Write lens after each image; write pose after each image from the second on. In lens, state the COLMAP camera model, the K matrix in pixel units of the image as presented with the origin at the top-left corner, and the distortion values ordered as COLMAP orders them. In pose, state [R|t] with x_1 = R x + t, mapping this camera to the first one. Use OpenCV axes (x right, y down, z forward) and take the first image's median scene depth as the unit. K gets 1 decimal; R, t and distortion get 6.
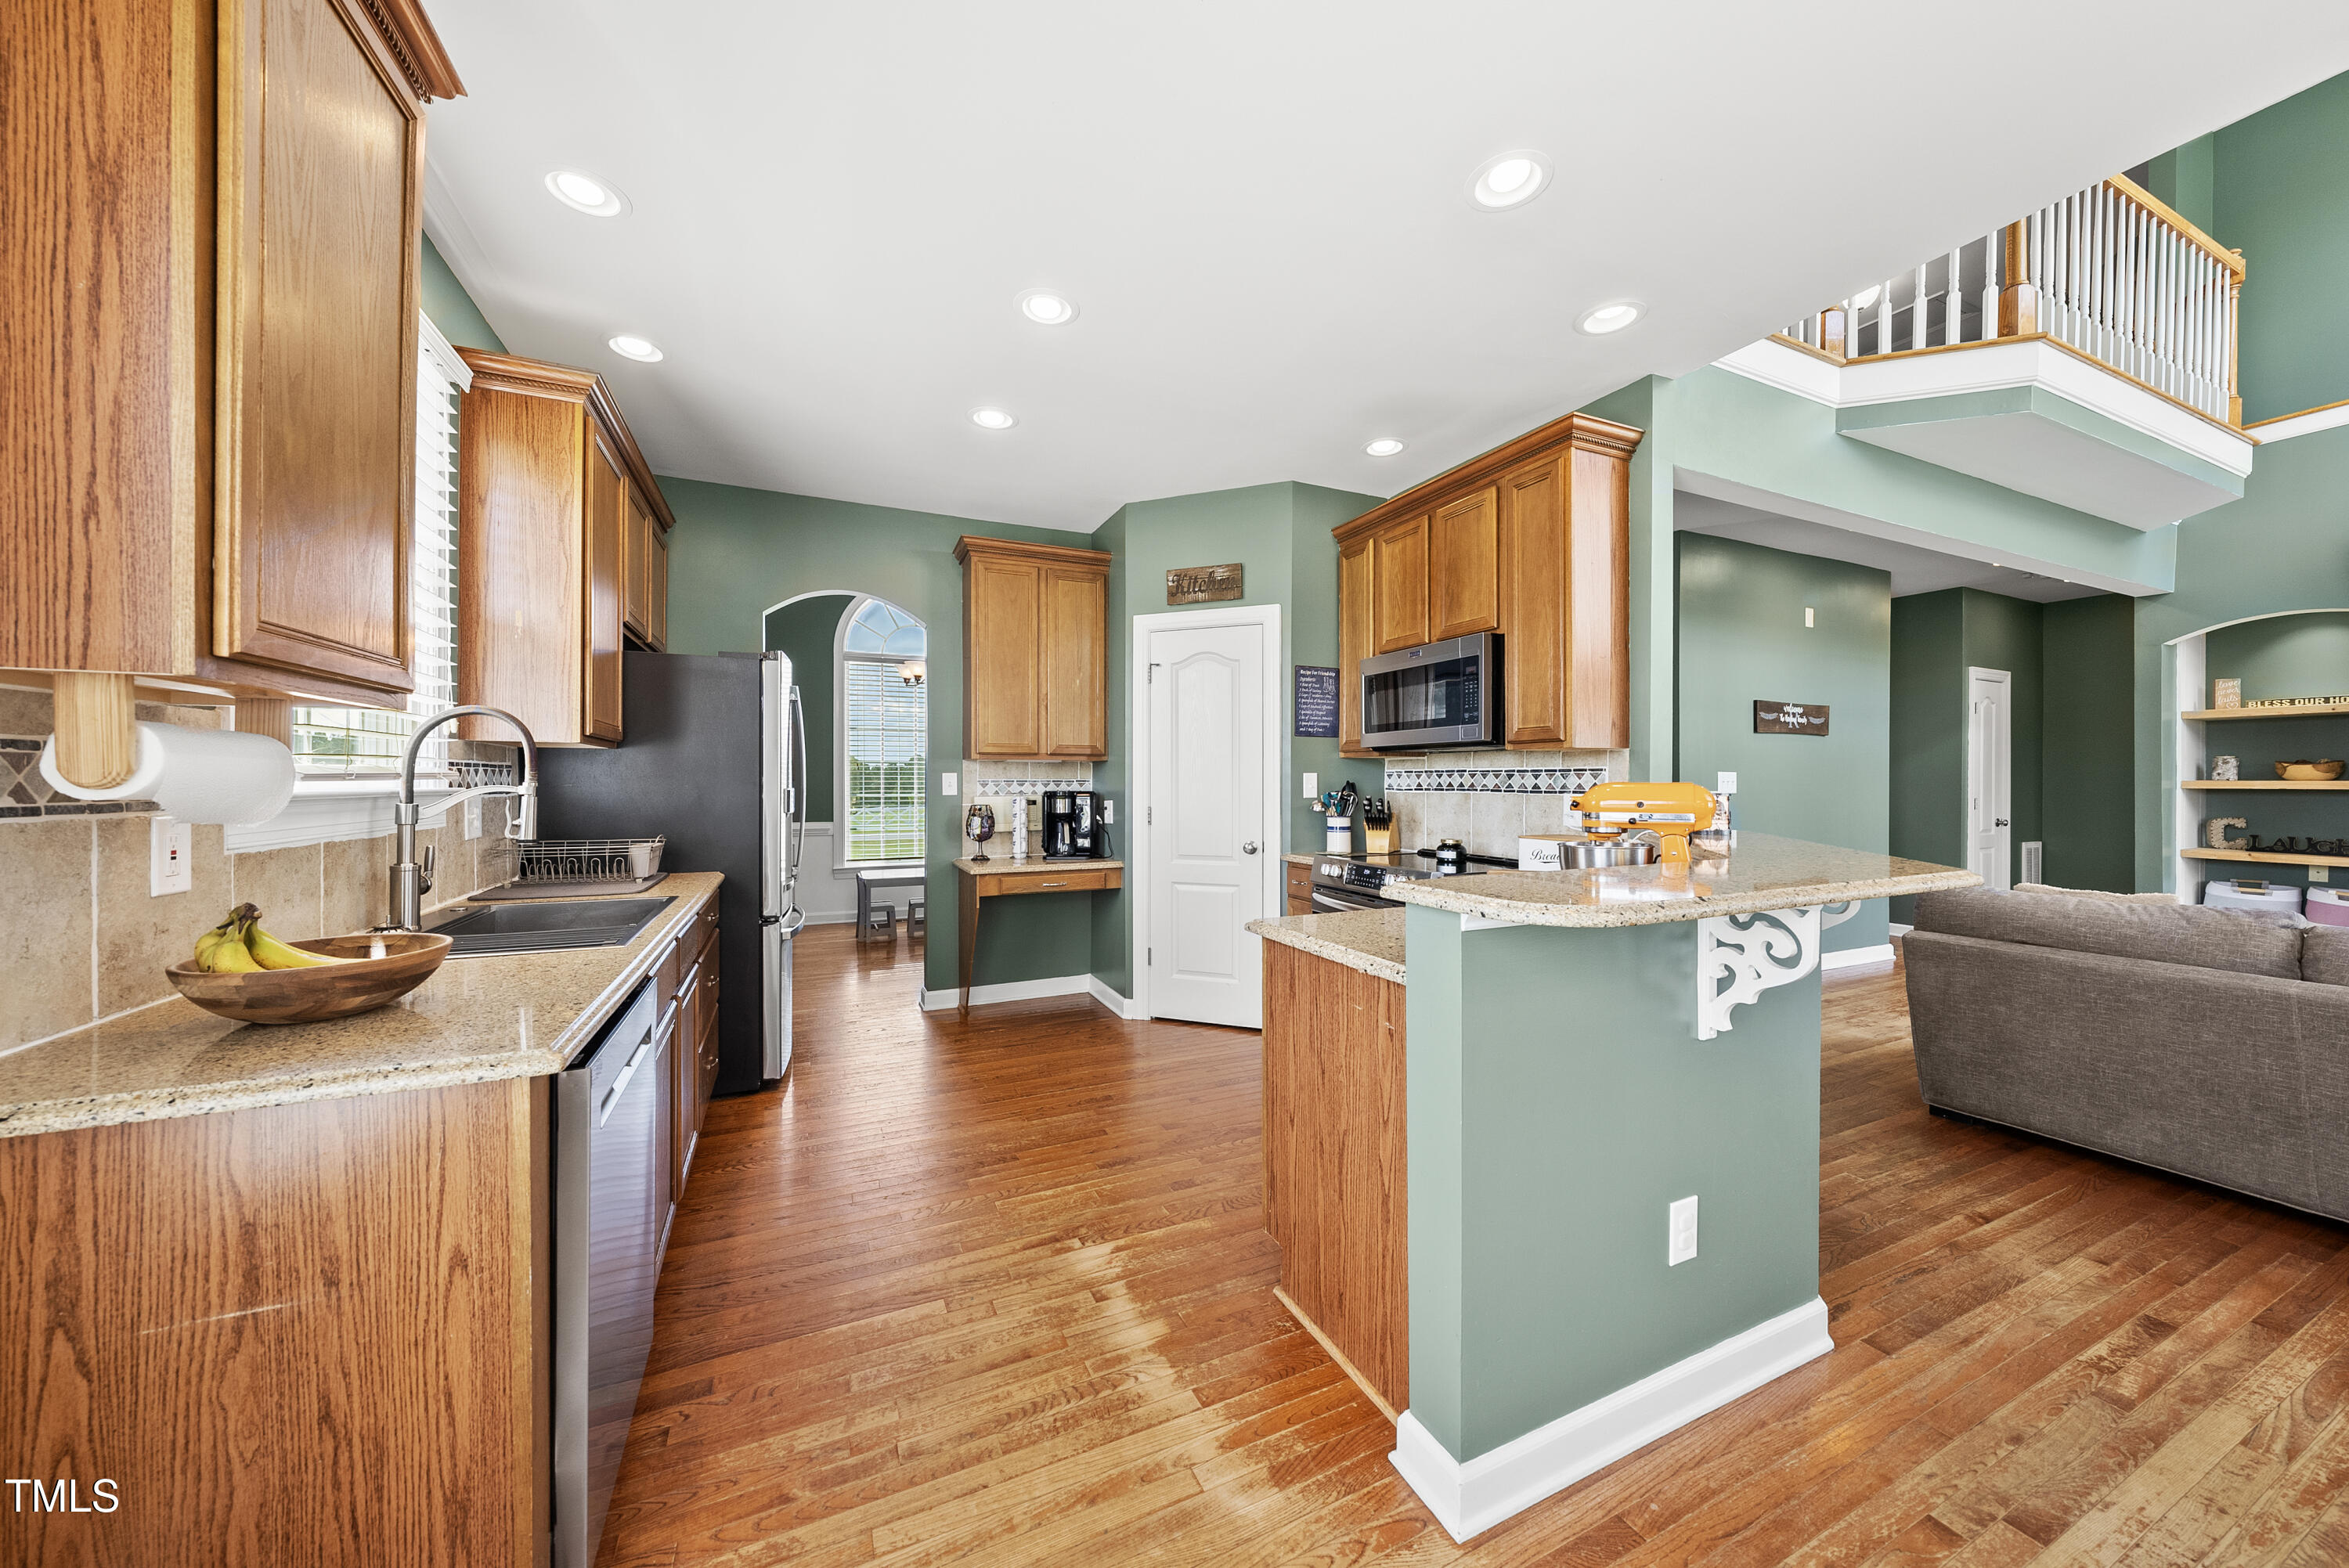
lens RADIAL K [[802.4, 0, 1182.2], [0, 802.4, 783.2], [0, 0, 1]] dist [-0.002201, 0.000099]
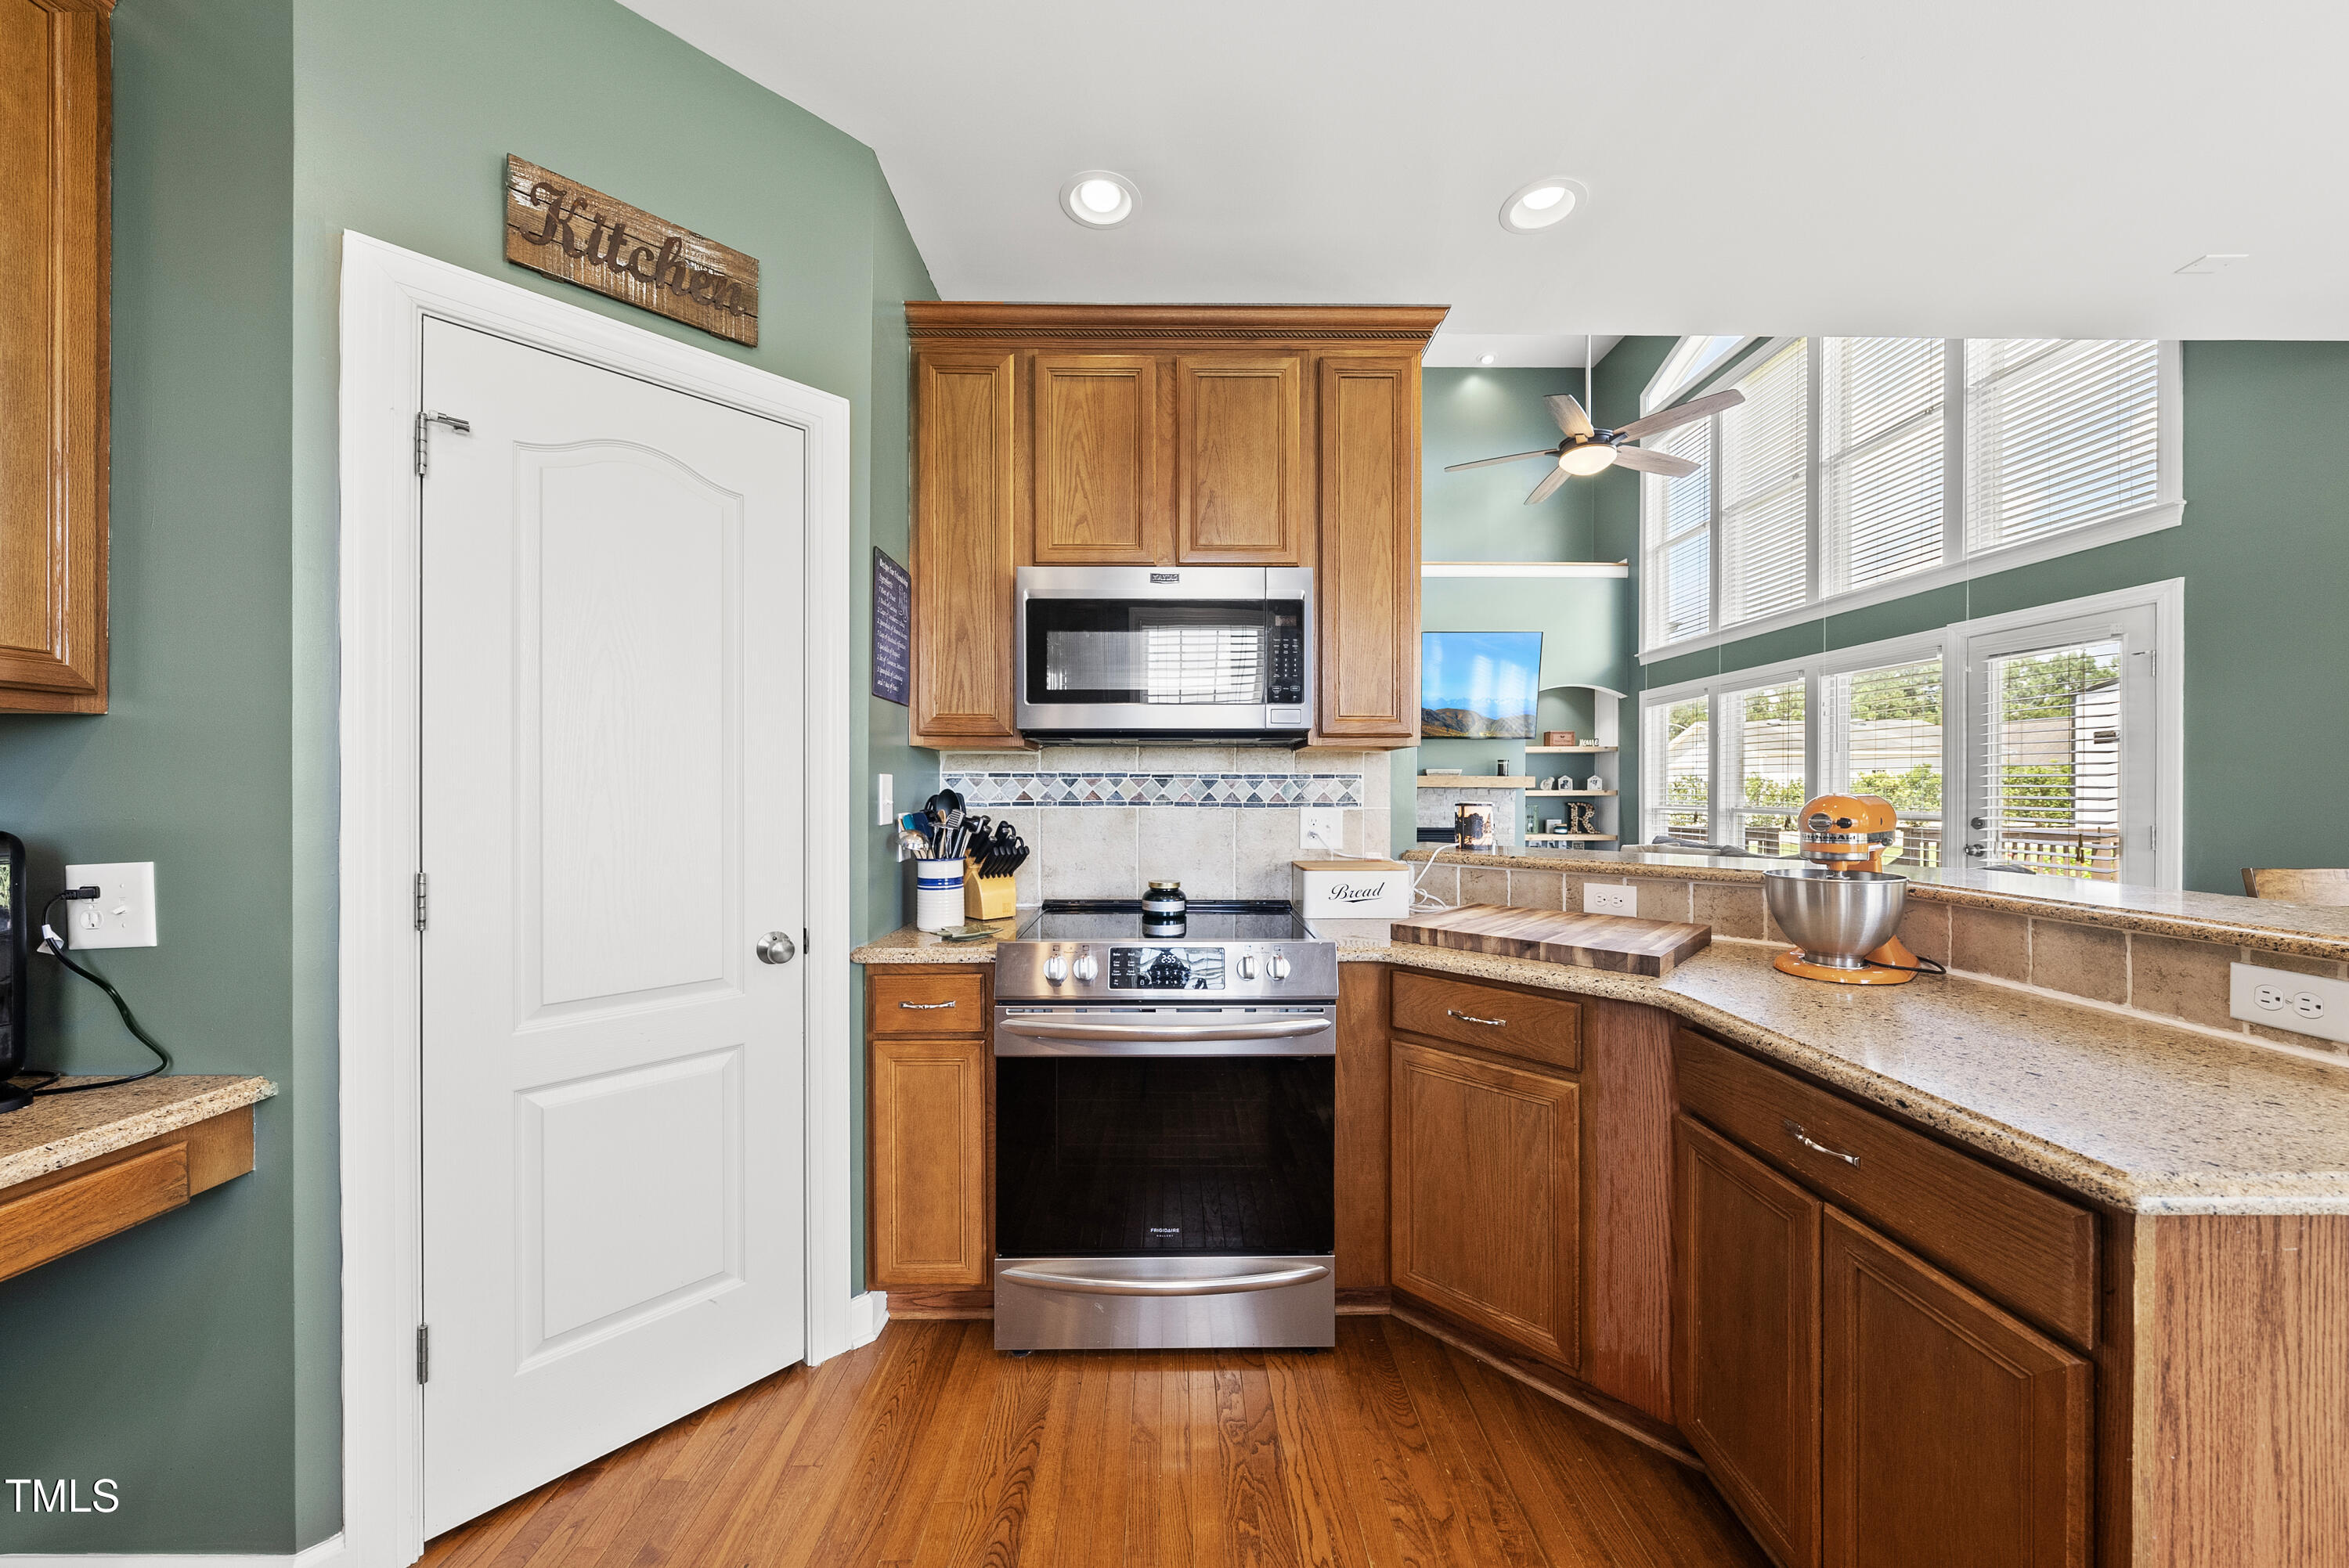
lens RADIAL K [[802.4, 0, 1179.7], [0, 802.4, 791.4], [0, 0, 1]] dist [-0.002201, 0.000099]
pose [[0.410700, -0.001808, 0.911769, -0.255012], [0.001839, 0.999998, 0.001154, -0.002837], [-0.911769, 0.001203, 0.410703, 0.760694]]
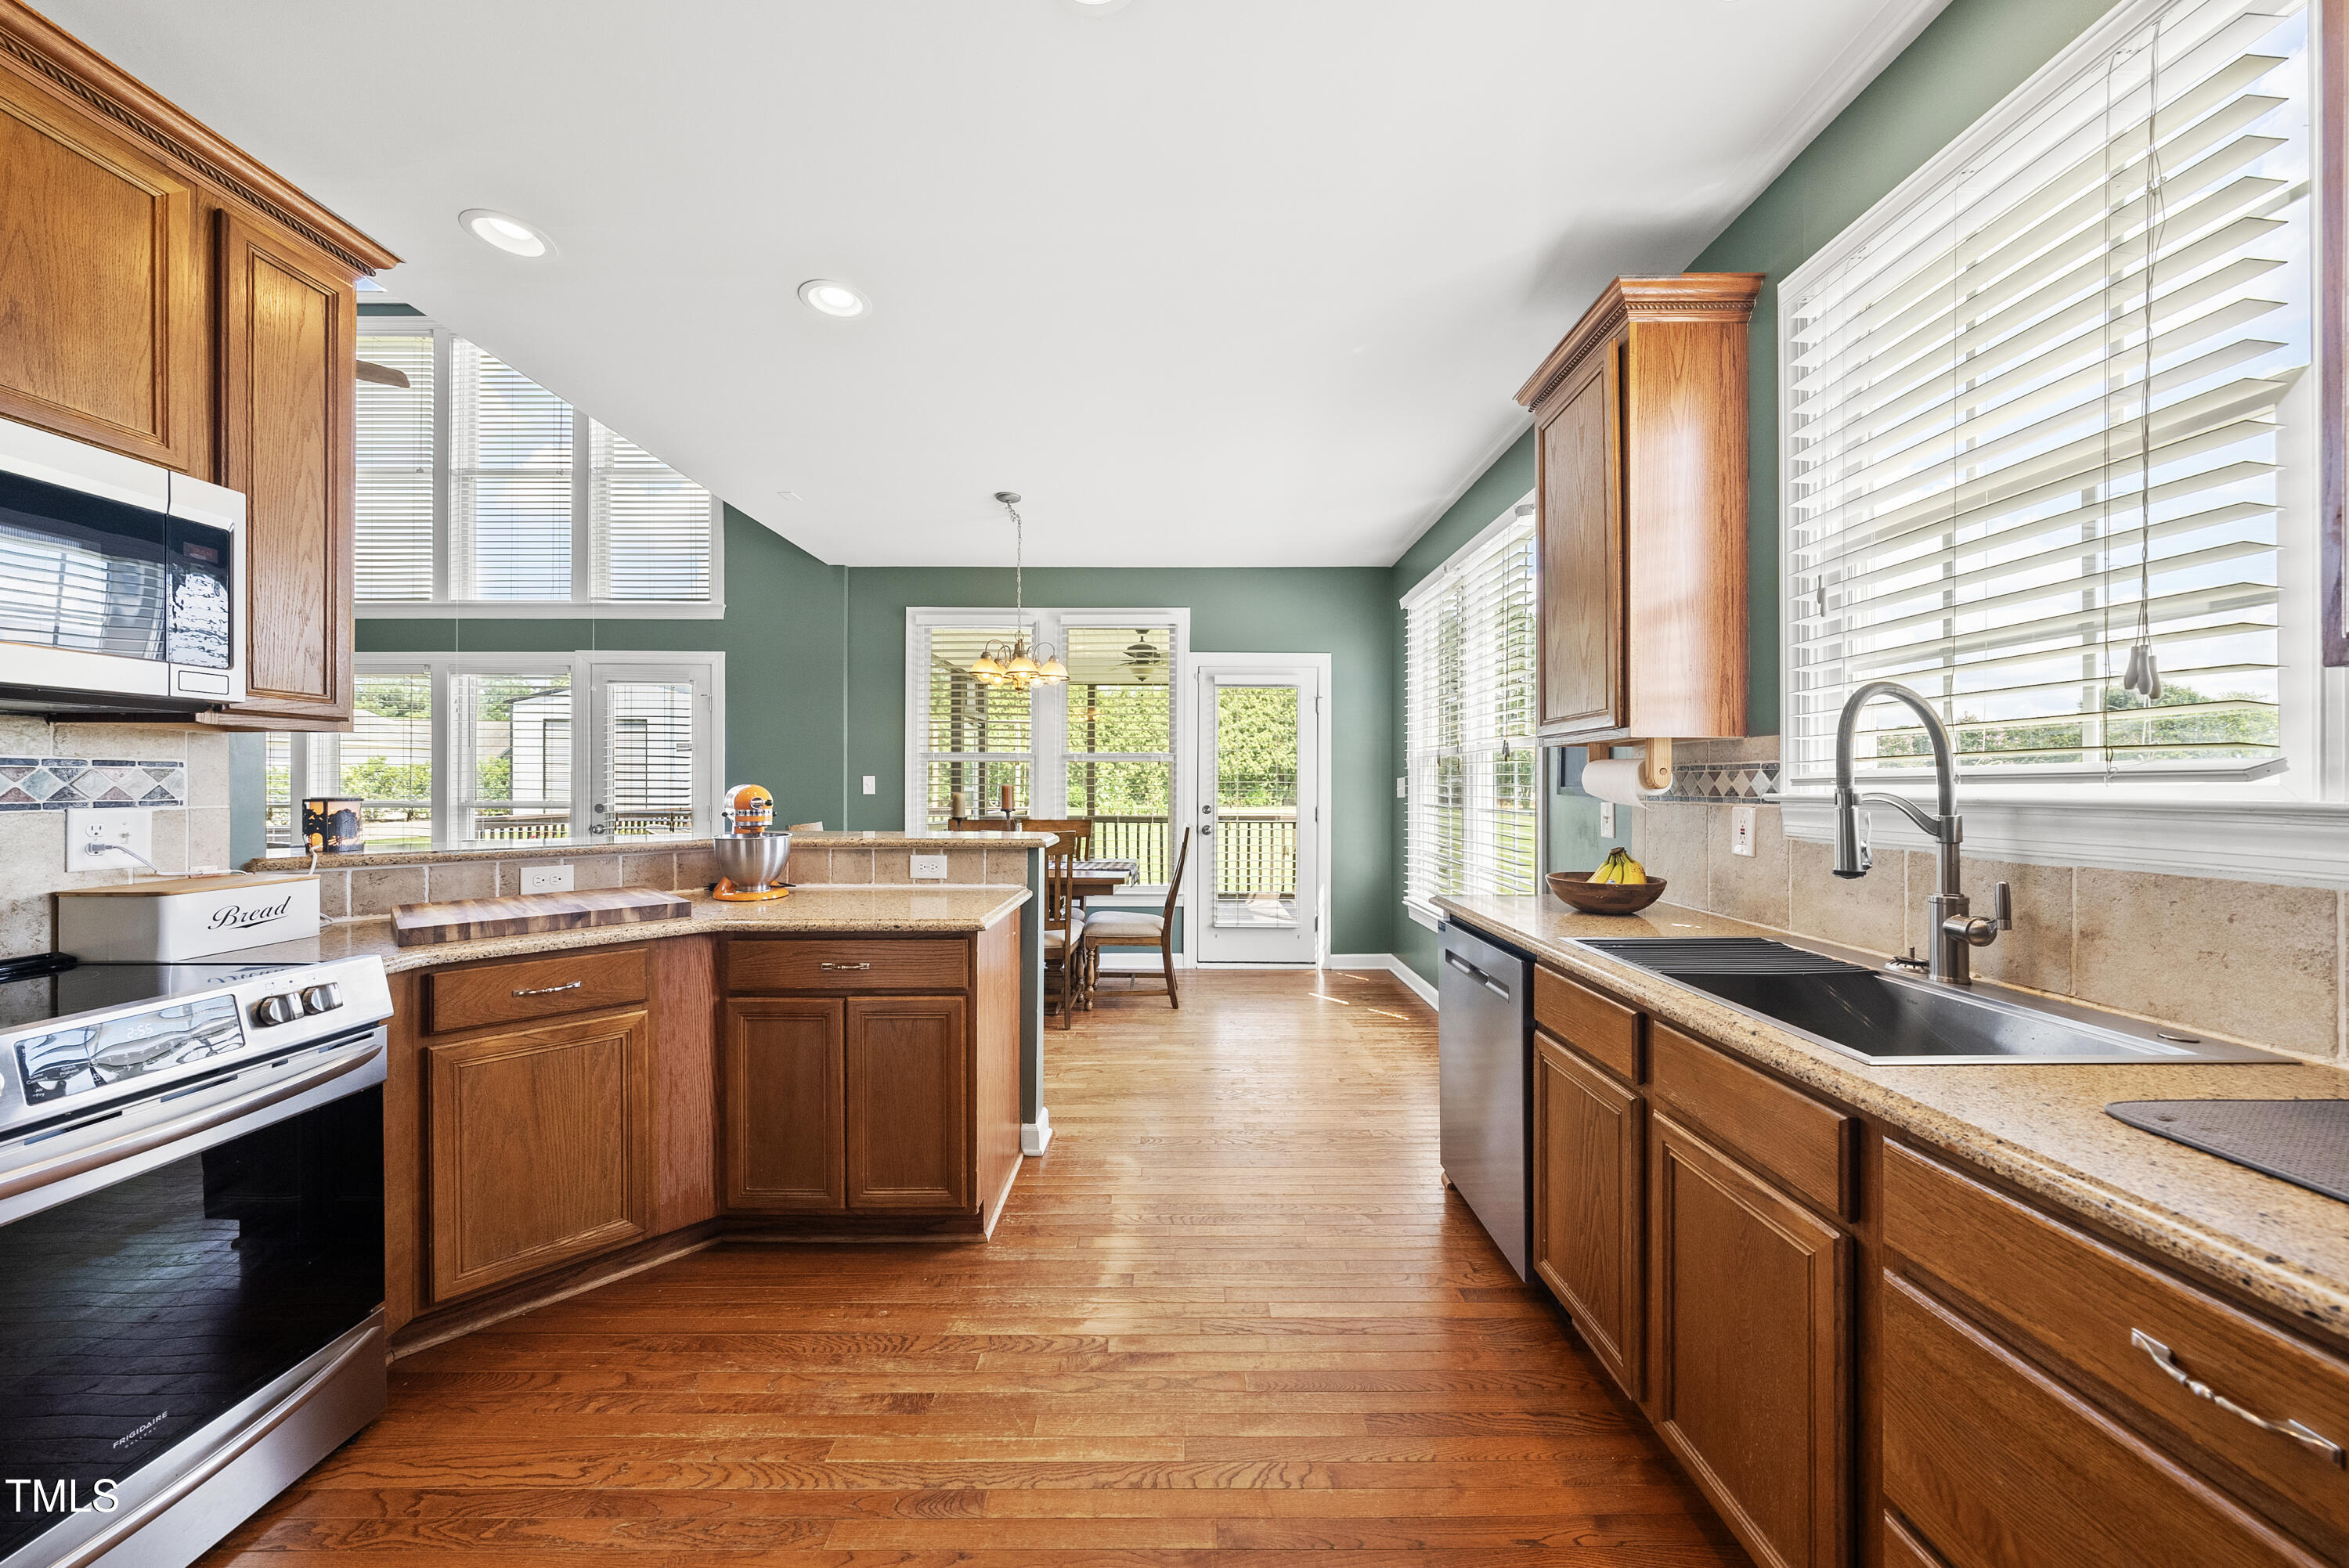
lens RADIAL K [[802.4, 0, 1174.8], [0, 802.4, 786.2], [0, 0, 1]] dist [-0.002201, 0.000099]
pose [[-0.906156, -0.002253, 0.422938, -0.350595], [0.000475, 0.999980, 0.006345, -0.003749], [-0.422944, 0.005951, -0.906136, 1.122222]]
